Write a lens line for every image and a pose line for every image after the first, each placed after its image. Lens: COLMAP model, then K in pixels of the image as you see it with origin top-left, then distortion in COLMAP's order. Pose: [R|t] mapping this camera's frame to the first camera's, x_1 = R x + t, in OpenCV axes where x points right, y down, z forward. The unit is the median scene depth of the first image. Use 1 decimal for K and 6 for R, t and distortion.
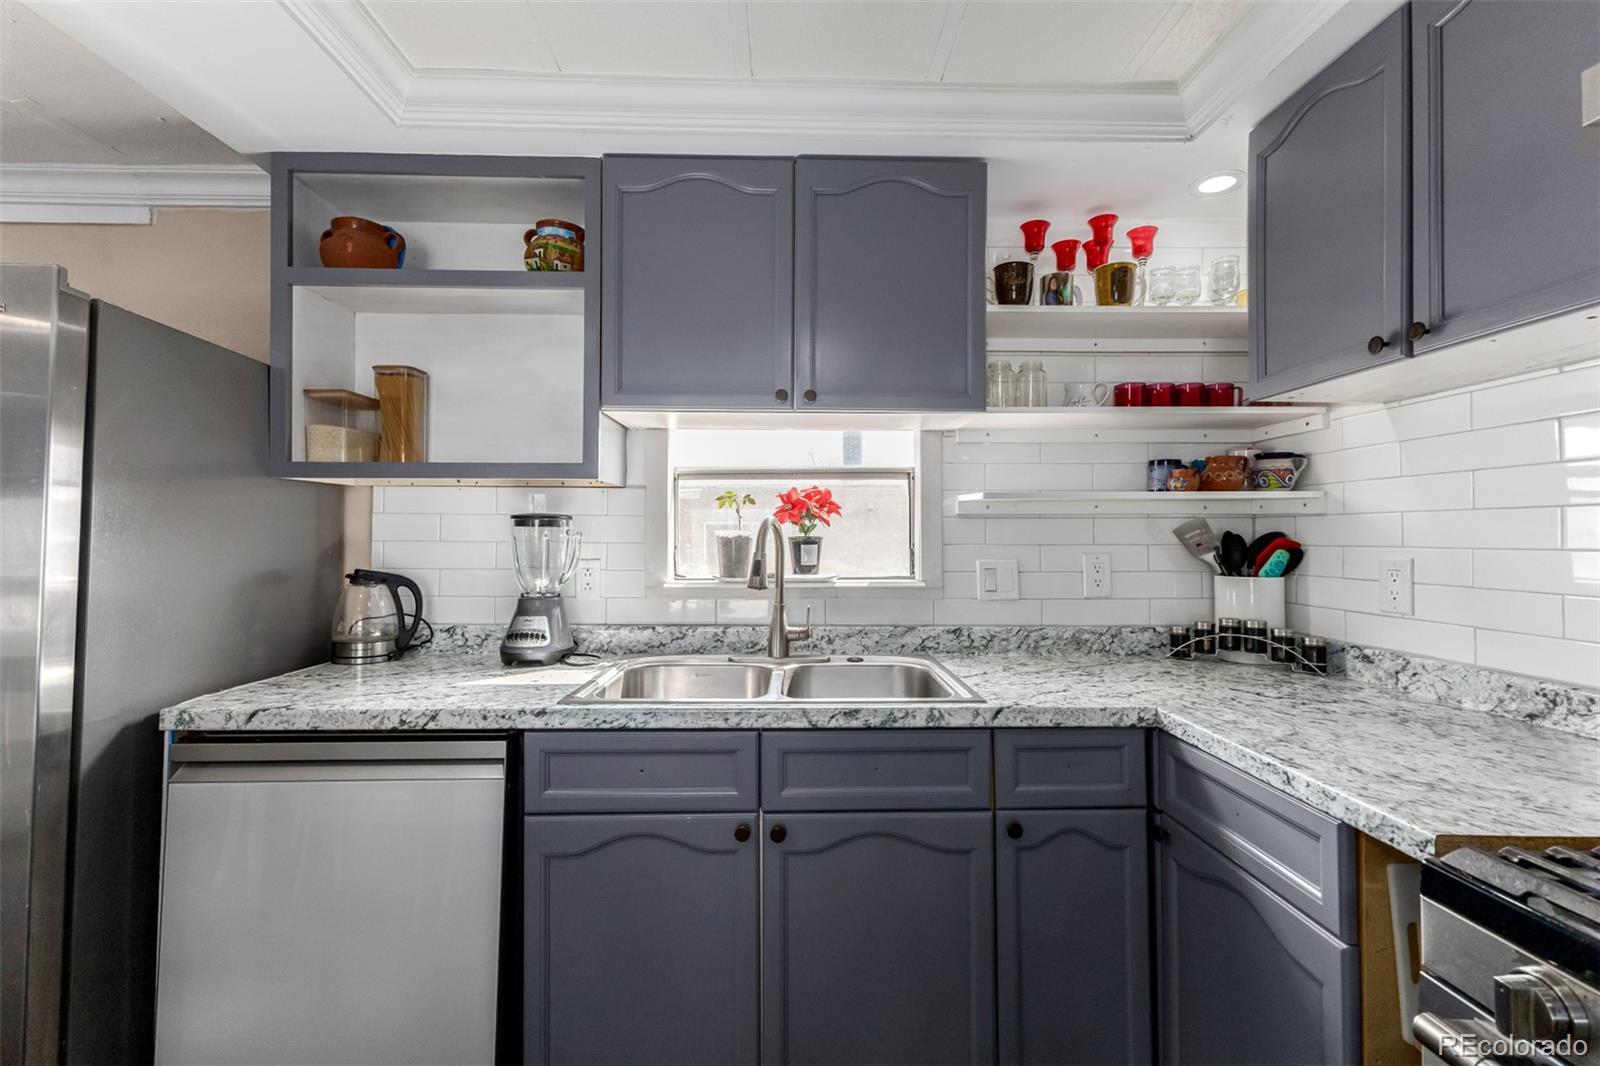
lens RADIAL K [[695.6, 0, 792.0], [0, 695.6, 530.8], [0, 0, 1]] dist [0.011824, -0.000006]
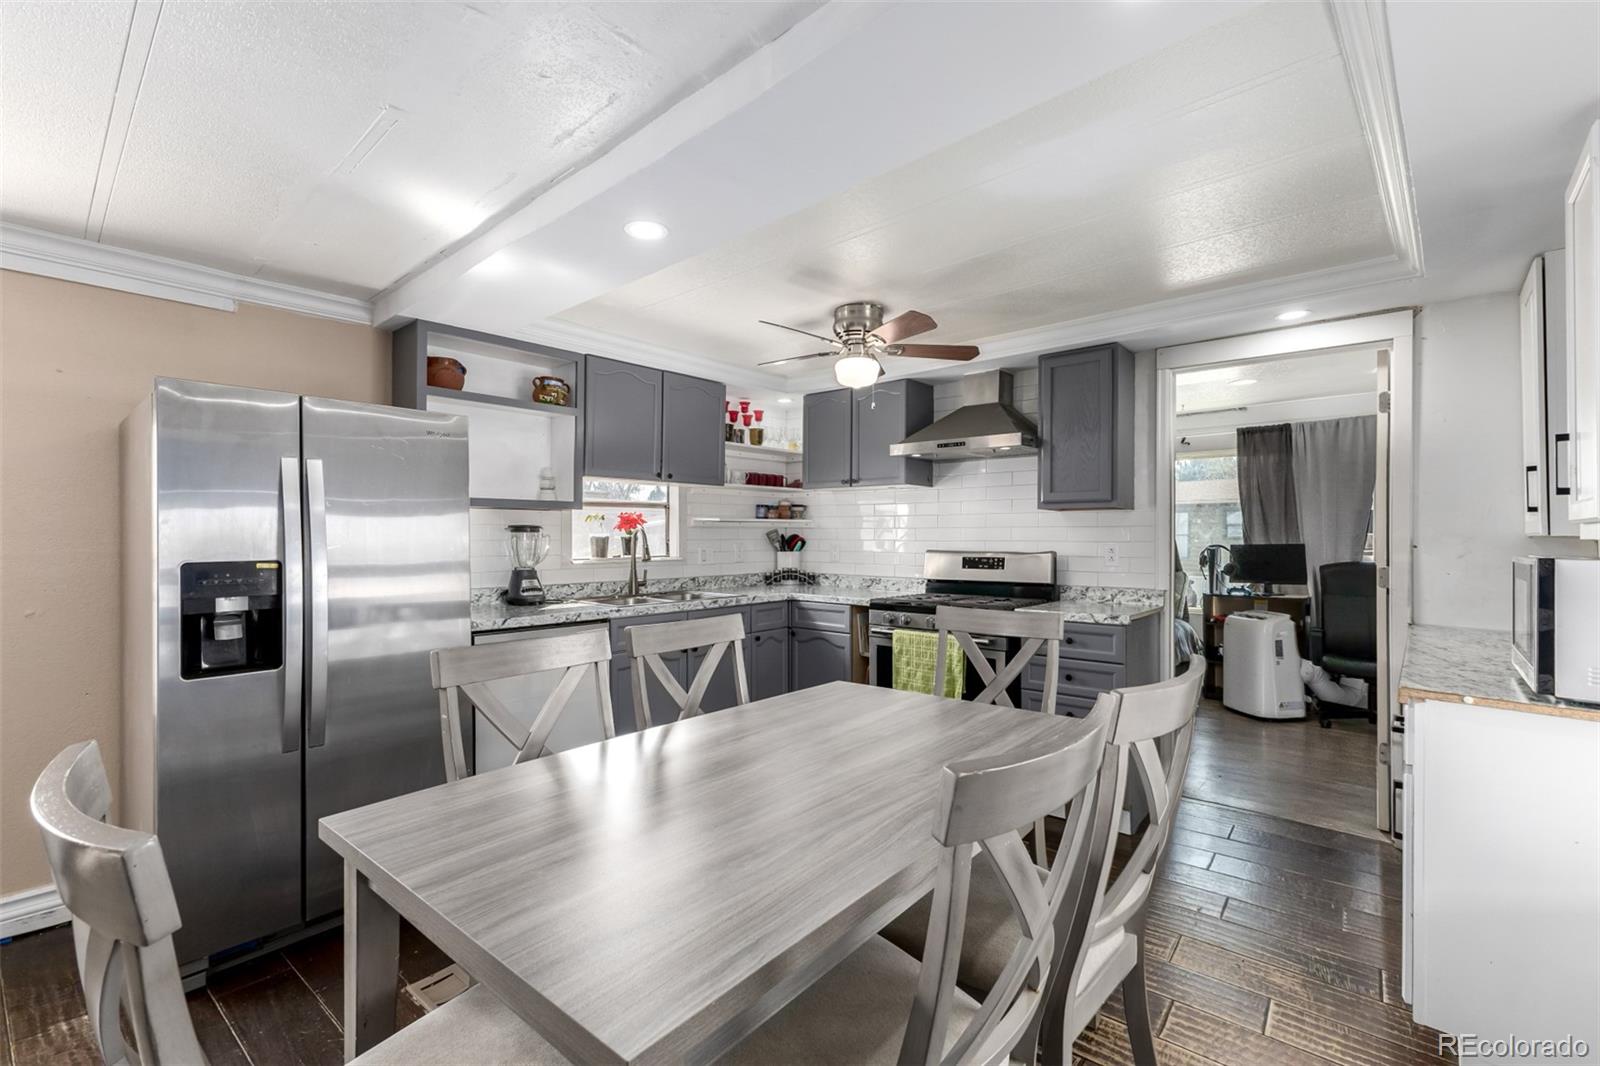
lens RADIAL K [[690.5, 0, 805.3], [0, 690.5, 529.0], [0, 0, 1]] dist [0.011254, -0.000691]
pose [[0.679253, 0.004131, 0.733893, -1.208283], [-0.007802, 0.999968, 0.001592, -0.023271], [-0.733863, -0.006807, 0.679264, -0.797051]]
